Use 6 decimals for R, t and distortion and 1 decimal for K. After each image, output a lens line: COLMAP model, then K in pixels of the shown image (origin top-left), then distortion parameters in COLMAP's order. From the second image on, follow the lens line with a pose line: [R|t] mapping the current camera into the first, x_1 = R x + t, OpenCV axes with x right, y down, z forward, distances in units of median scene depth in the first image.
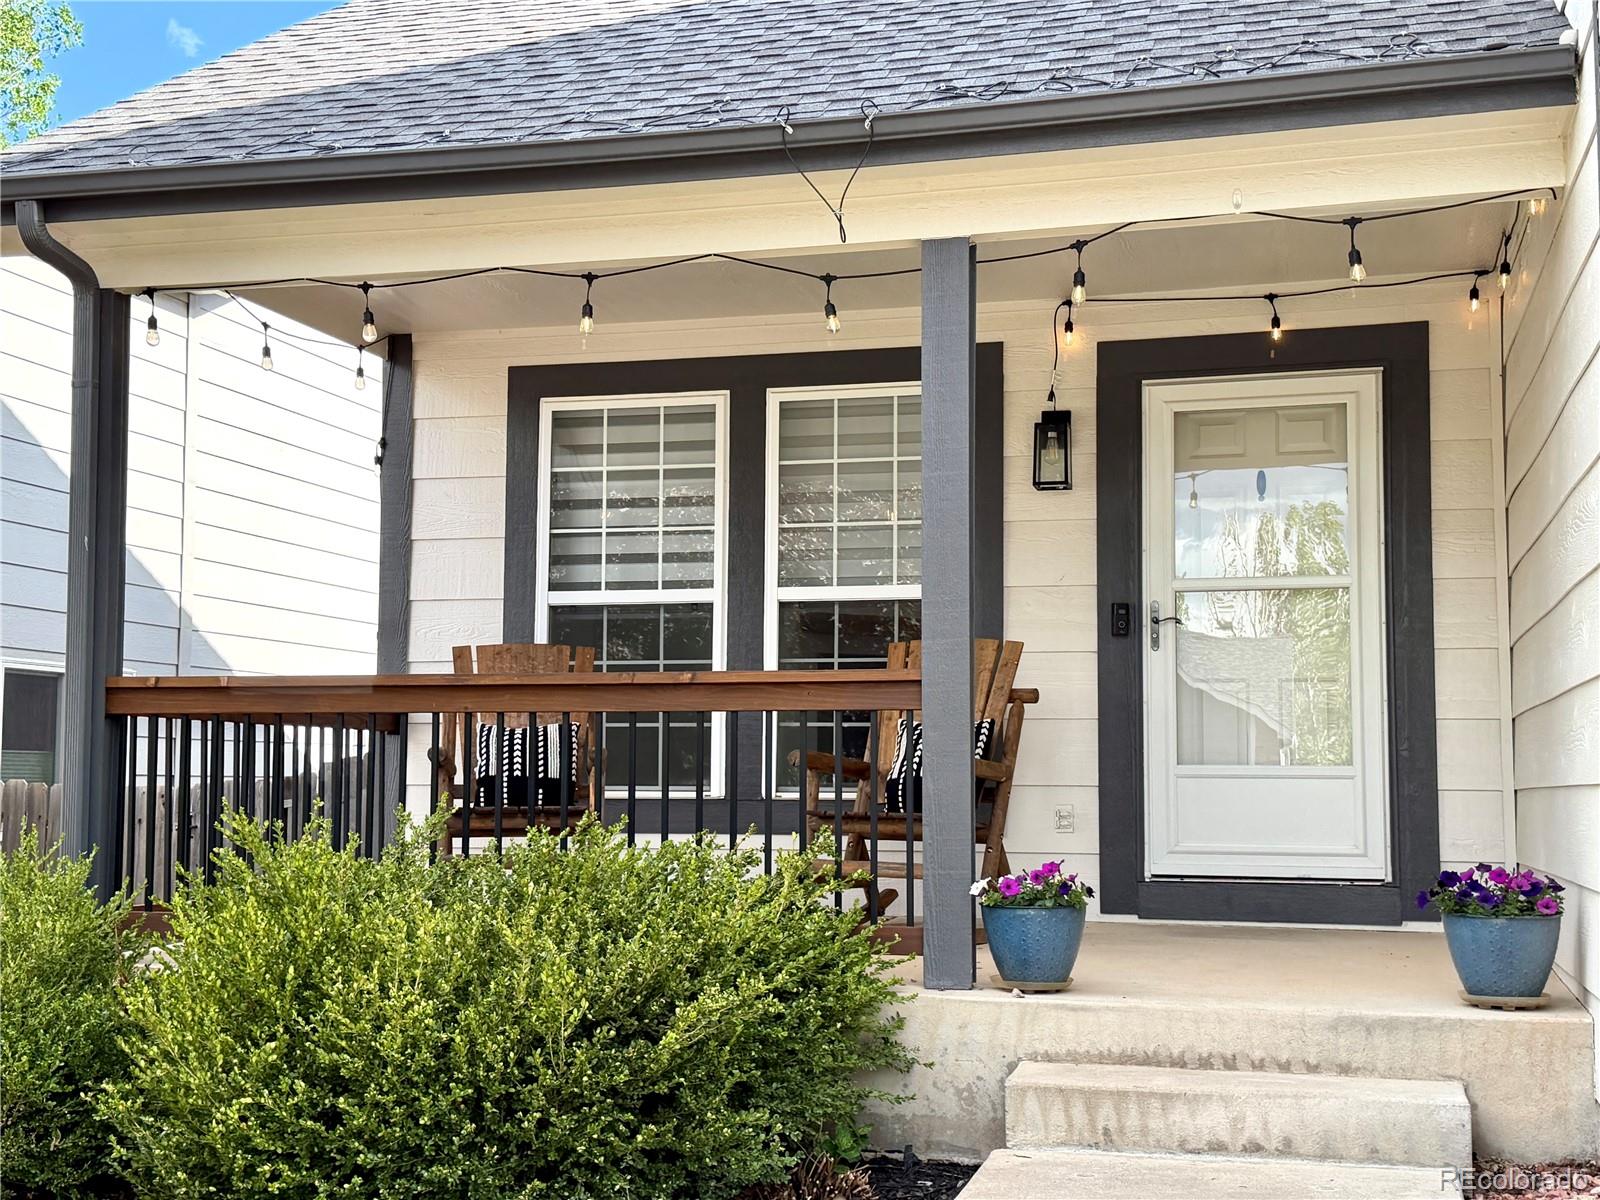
lens RADIAL K [[2006.1, 0, 800.0], [0, 2006.1, 600.0], [0, 0, 1]] dist [0.006501, -0.015346]
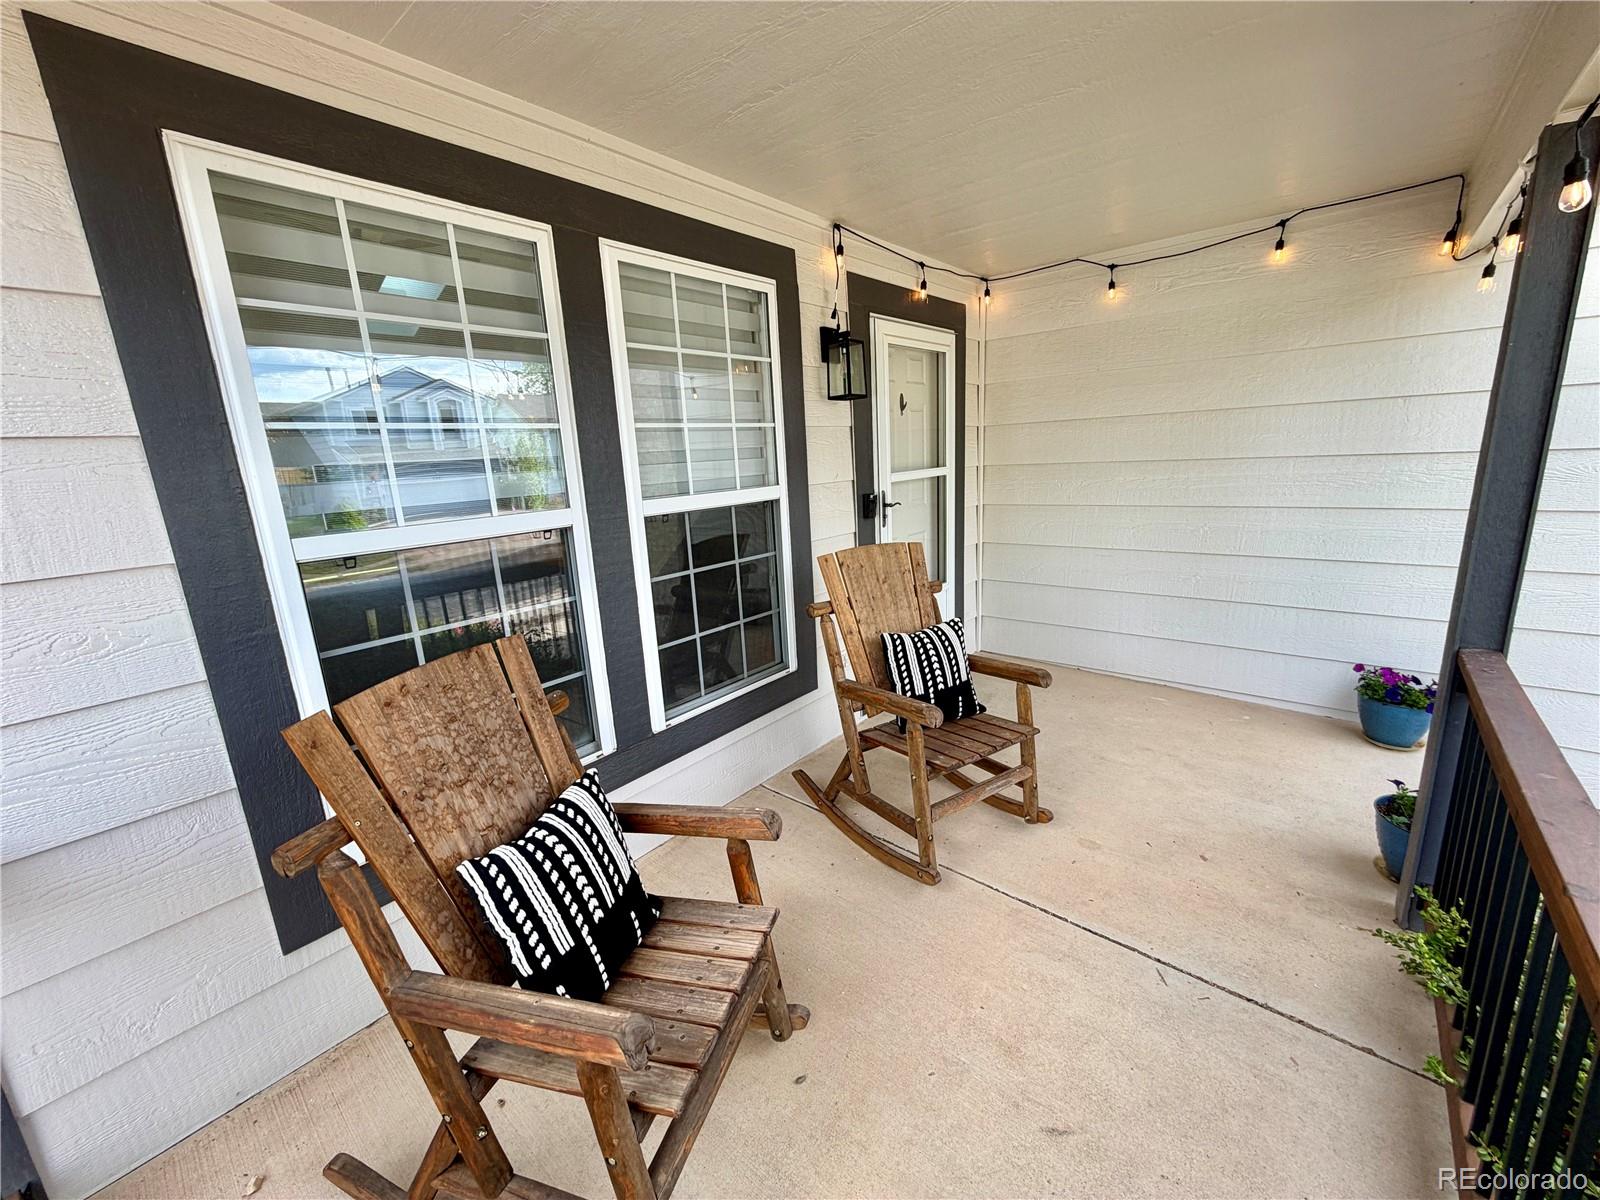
lens RADIAL K [[637.5, 0, 795.6], [0, 637.5, 601.2], [0, 0, 1]] dist [-0.001624, 0.000071]
pose [[0.466977, -0.214948, 0.857747, -0.223036], [-0.018344, 0.967443, 0.252424, -0.034221], [-0.884079, -0.133611, 0.447831, 0.816483]]
